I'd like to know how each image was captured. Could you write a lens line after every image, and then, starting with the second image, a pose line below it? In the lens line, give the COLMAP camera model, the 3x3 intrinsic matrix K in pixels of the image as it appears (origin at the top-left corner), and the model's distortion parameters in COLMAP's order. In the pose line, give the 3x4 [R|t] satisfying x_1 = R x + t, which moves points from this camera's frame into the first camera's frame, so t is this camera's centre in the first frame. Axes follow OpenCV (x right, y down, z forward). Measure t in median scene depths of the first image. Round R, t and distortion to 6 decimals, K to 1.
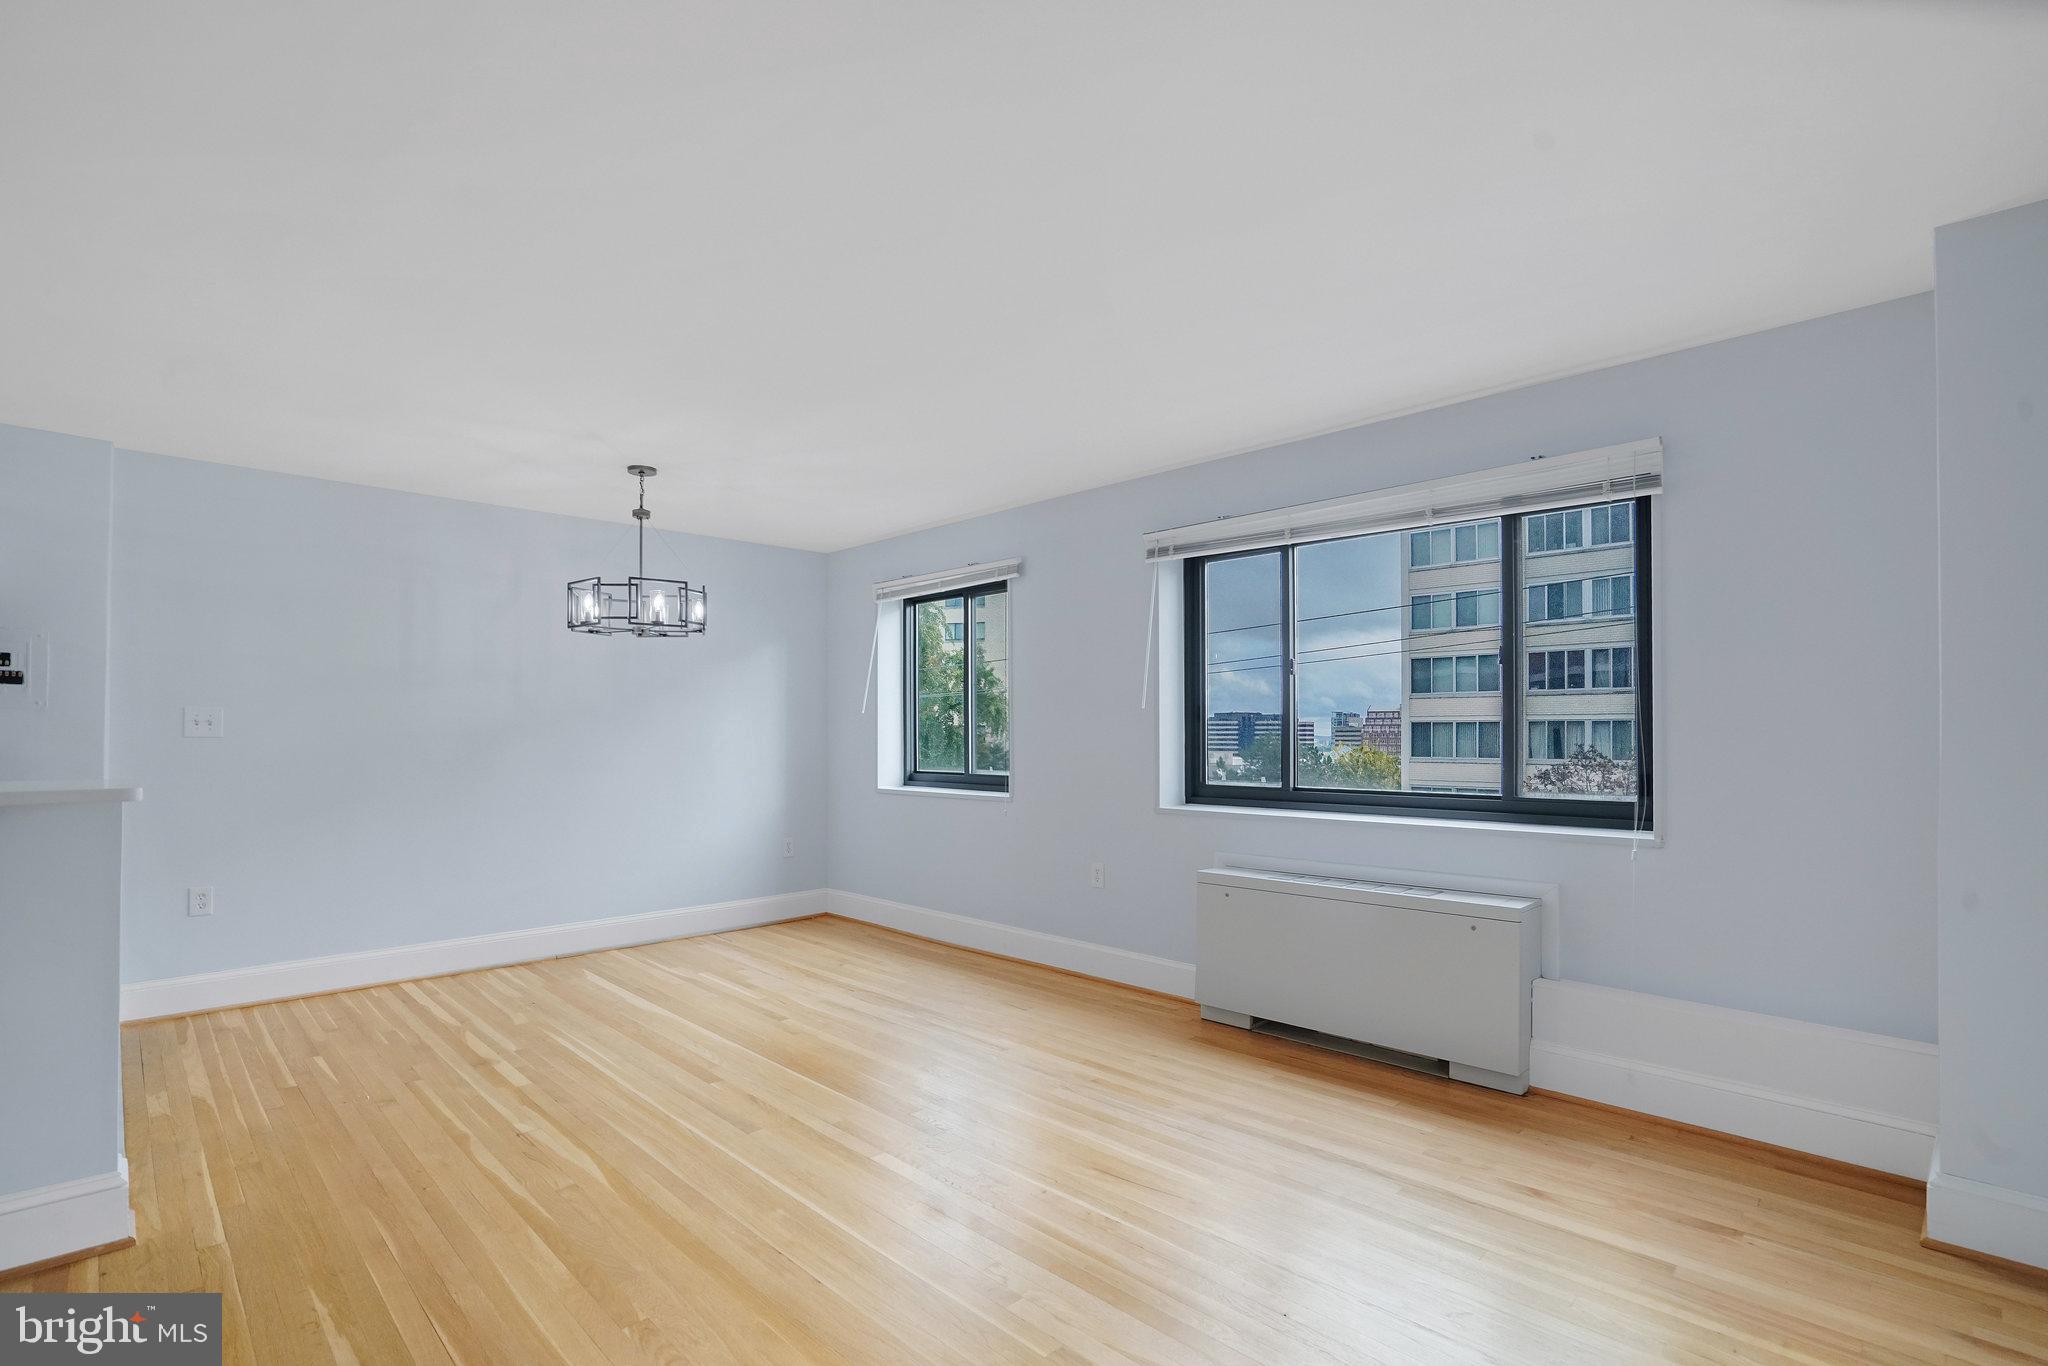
lens RADIAL K [[958.3, 0, 1013.2], [0, 958.3, 706.7], [0, 0, 1]] dist [-0.054497, 0.015246]
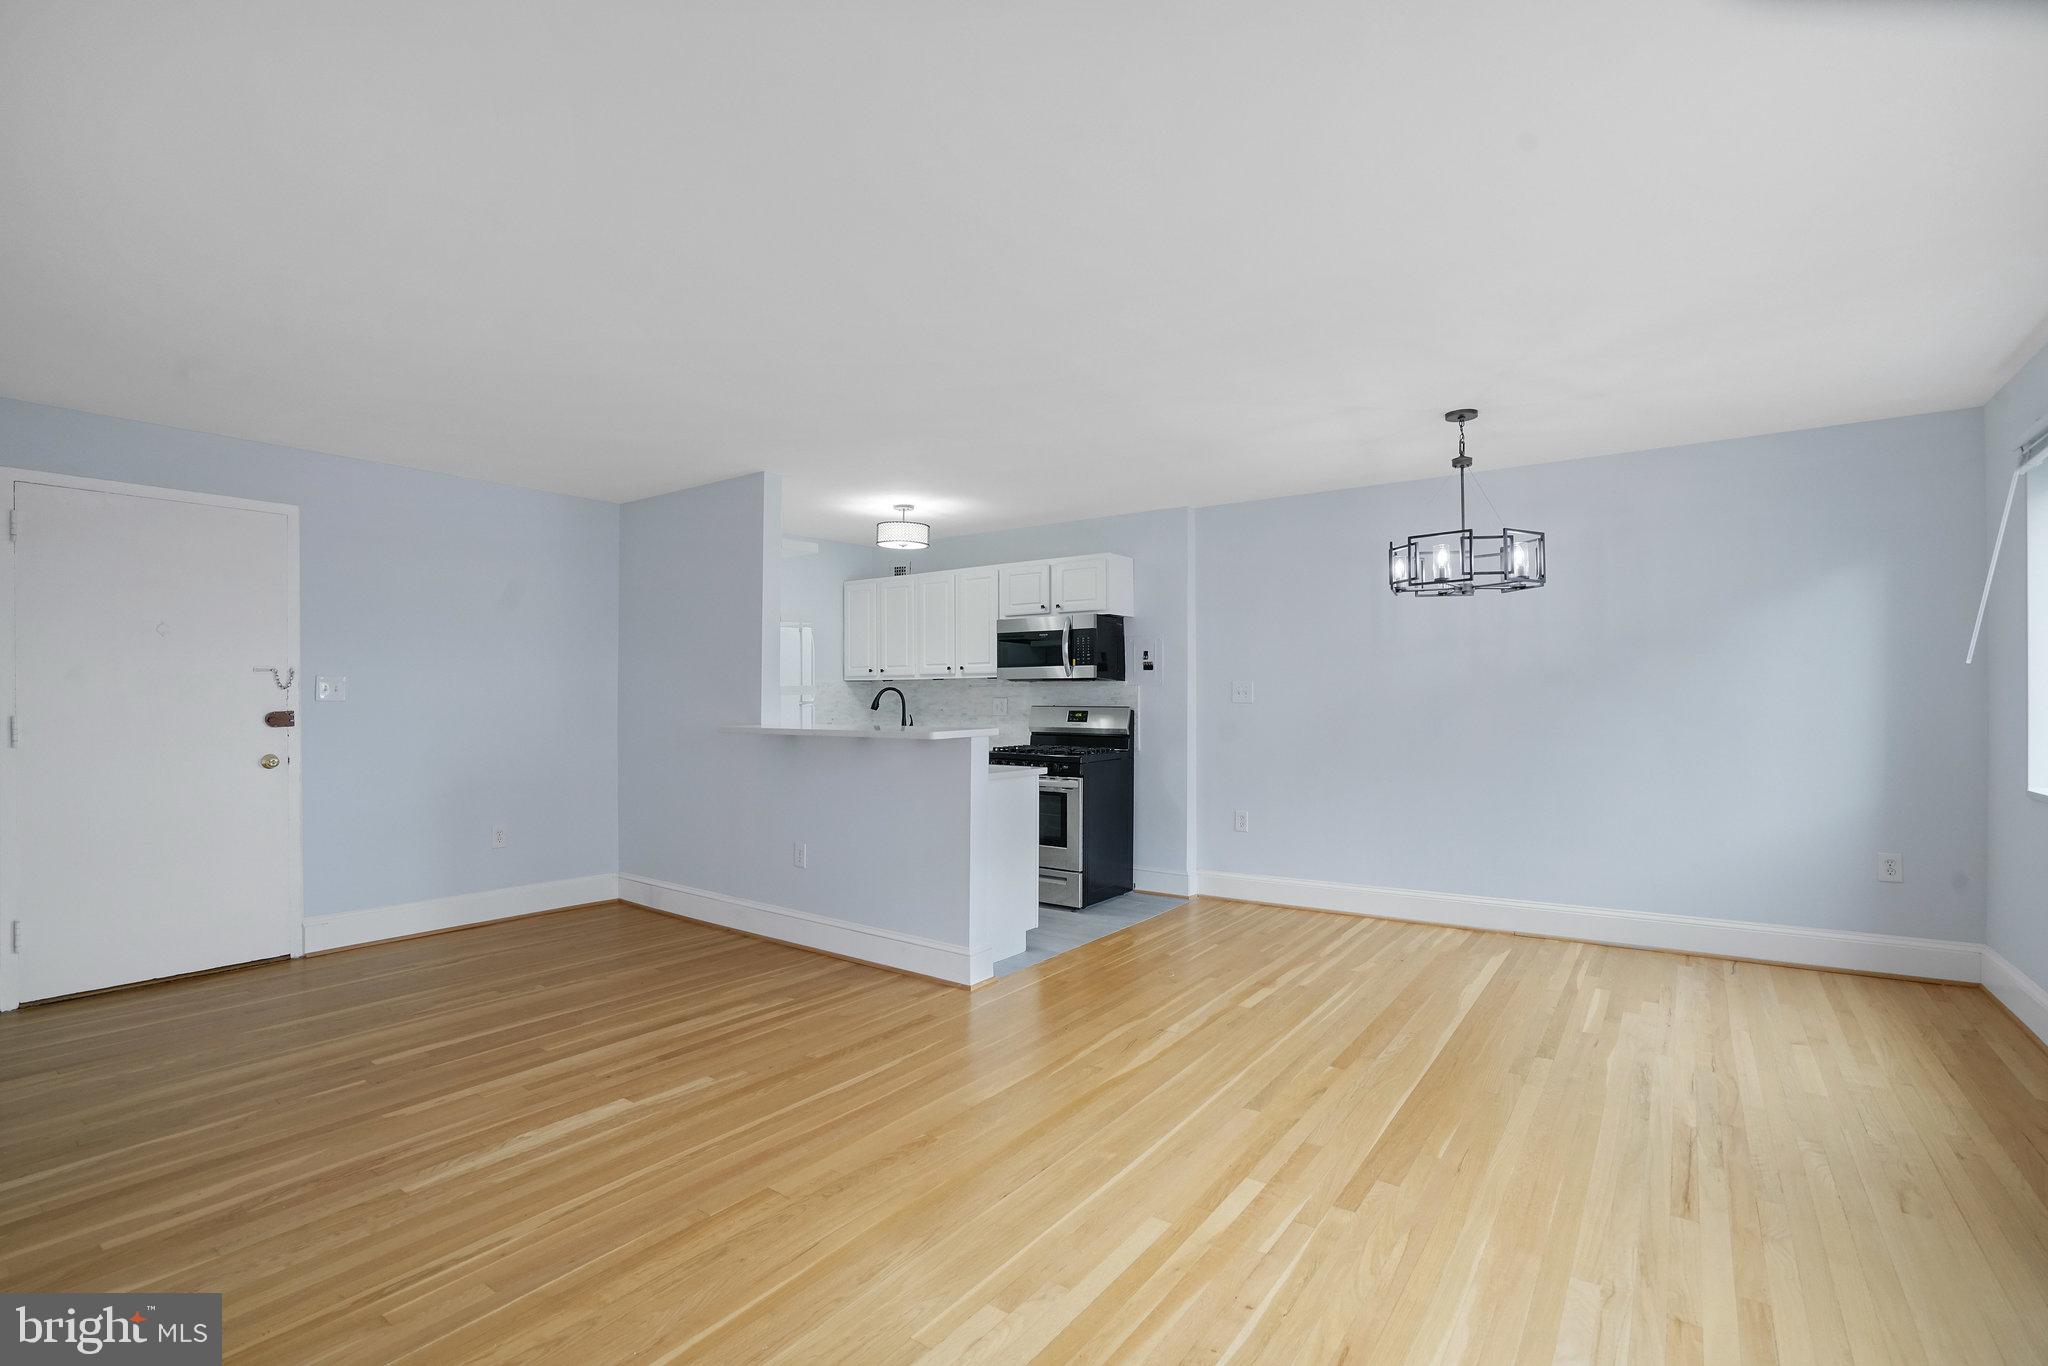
lens RADIAL K [[958.3, 0, 1013.2], [0, 958.3, 706.7], [0, 0, 1]] dist [-0.054497, 0.015246]
pose [[0.148576, 0.009007, -0.988860, 0.452330], [0.032228, 0.999383, 0.013945, 0.007969], [0.988376, -0.033941, 0.148195, 0.432643]]
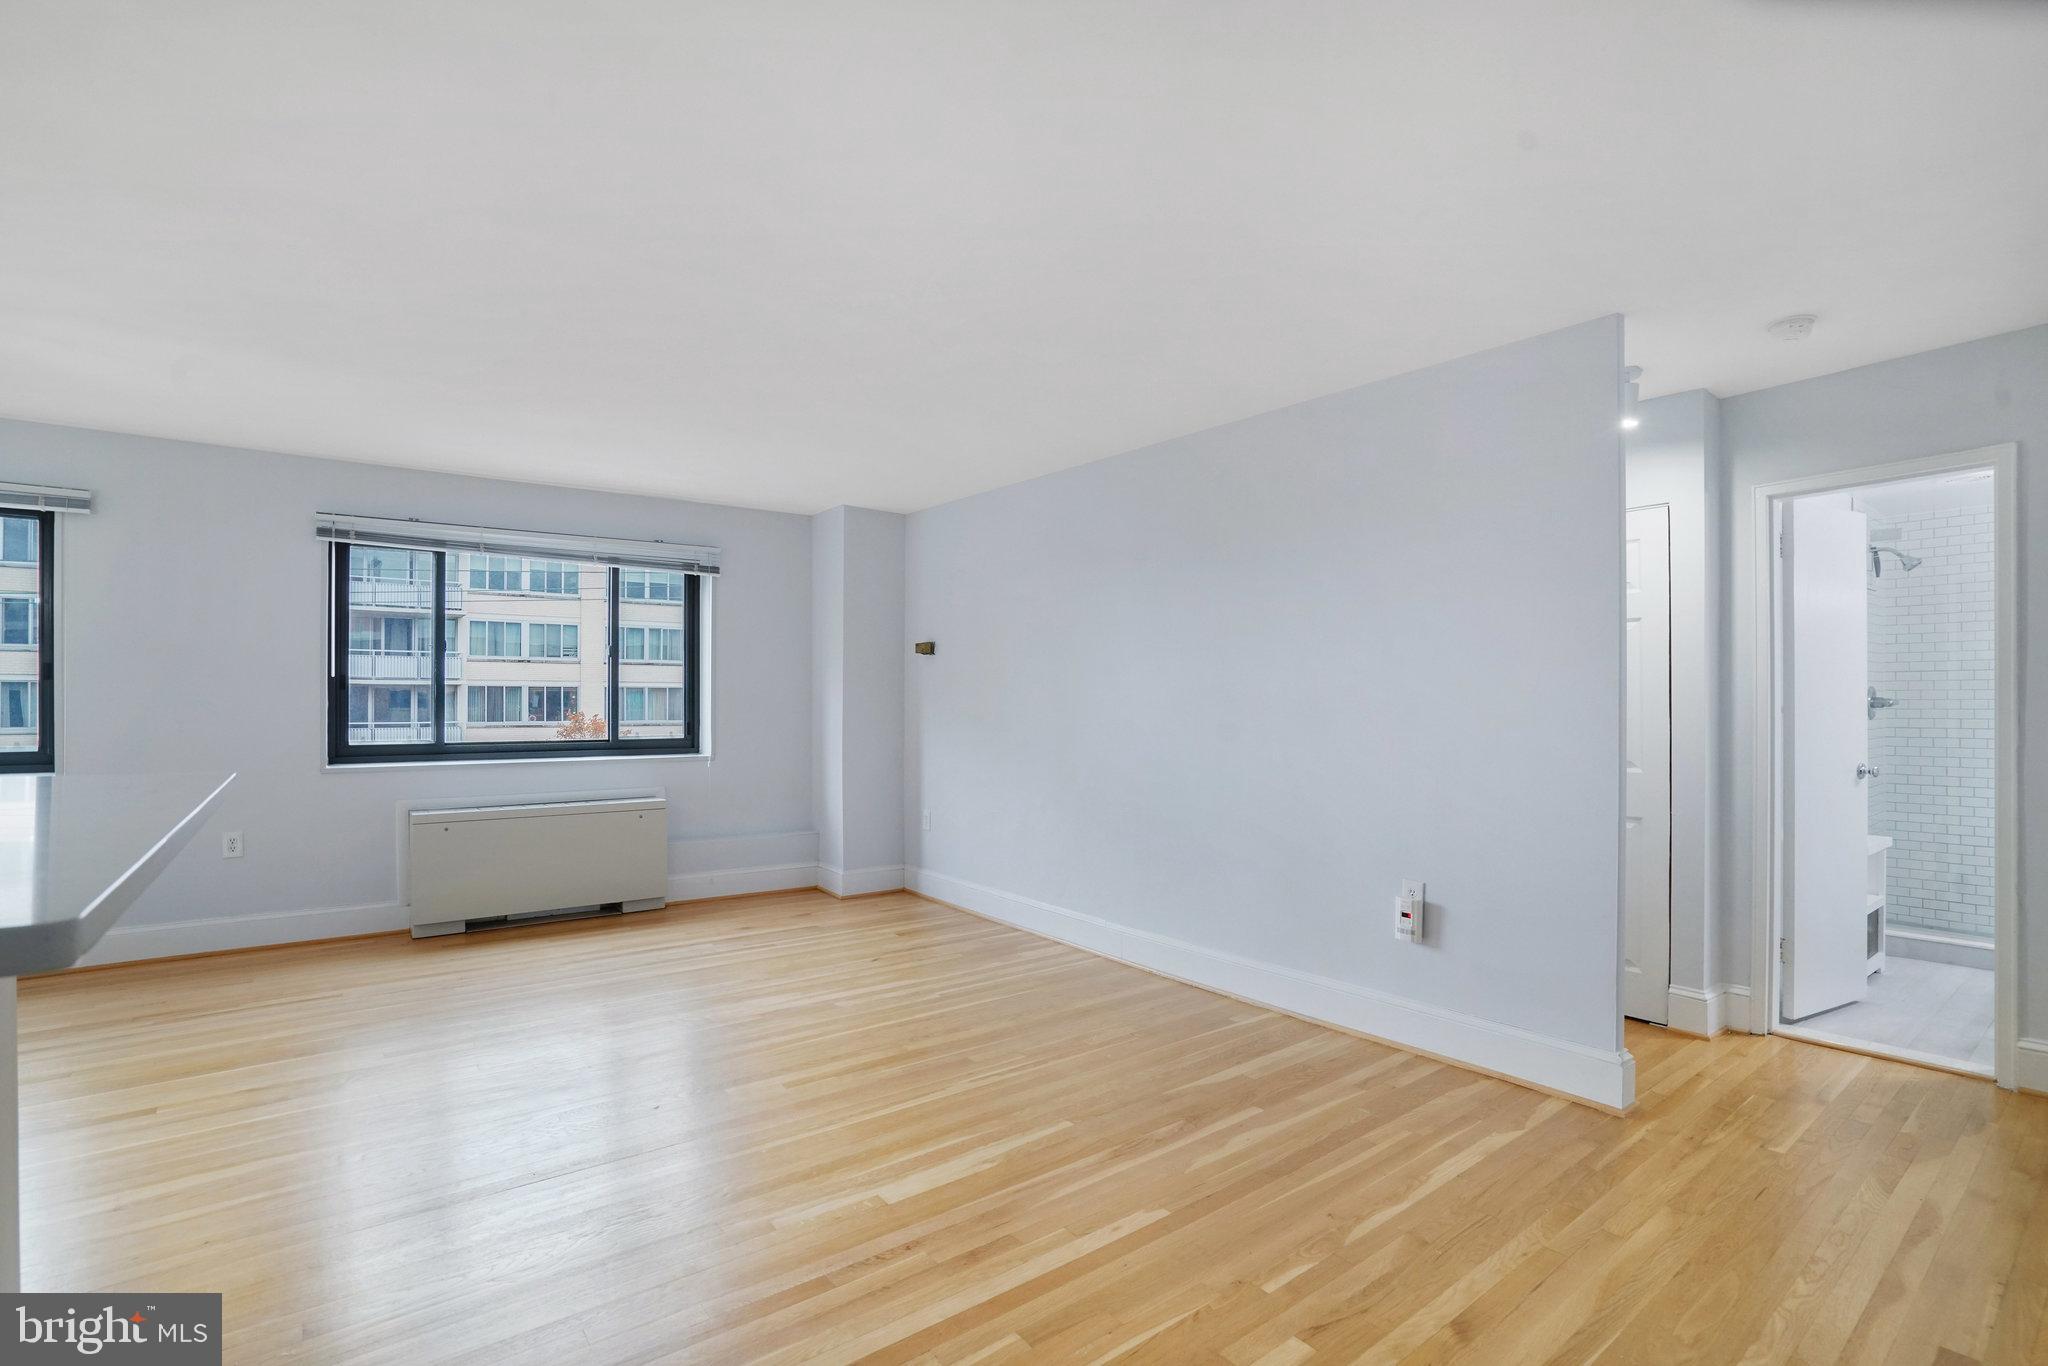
lens RADIAL K [[942.4, 0, 1007.3], [0, 942.4, 704.1], [0, 0, 1]] dist [-0.047950, 0.014977]
pose [[0.129899, -0.005566, 0.991512, -0.814786], [-0.032365, 0.999428, 0.009850, -0.003178], [-0.990999, -0.033370, 0.129645, 0.109413]]
